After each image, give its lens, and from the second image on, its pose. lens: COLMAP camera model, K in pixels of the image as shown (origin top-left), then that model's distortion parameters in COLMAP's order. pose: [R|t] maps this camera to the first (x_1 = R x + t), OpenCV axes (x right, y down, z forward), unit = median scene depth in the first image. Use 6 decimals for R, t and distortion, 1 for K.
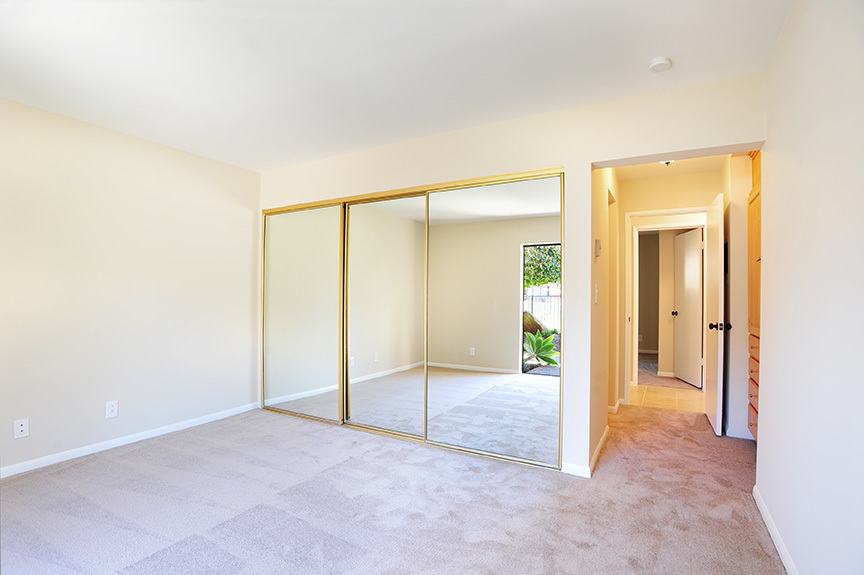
lens RADIAL K [[416.0, 0, 431.6], [0, 416.0, 292.1], [0, 0, 1]] dist [-0.040261, 0.000258]
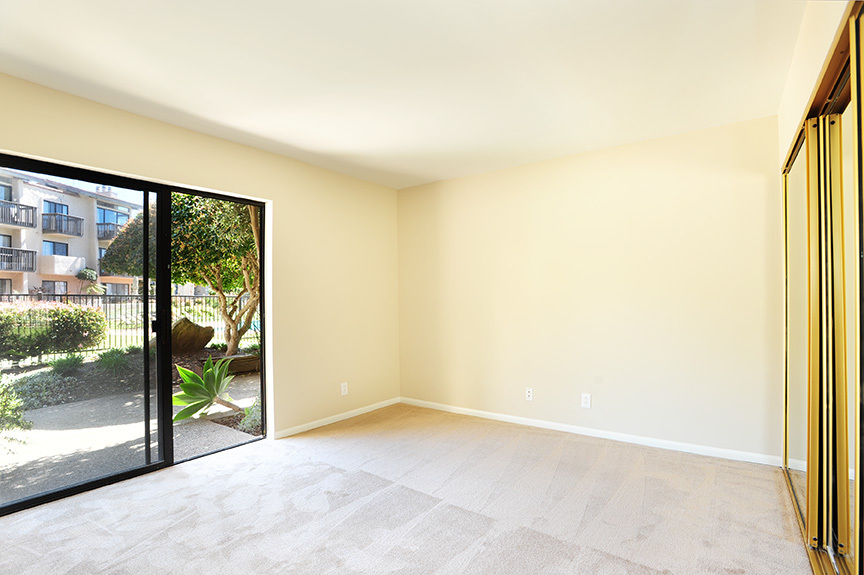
lens RADIAL K [[416.0, 0, 431.9], [0, 416.0, 291.3], [0, 0, 1]] dist [-0.040261, 0.000258]
pose [[-0.110854, -0.016882, -0.993693, 0.416348], [0.013873, 0.999732, -0.018533, -0.002012], [0.993740, -0.015840, -0.110590, 0.709237]]
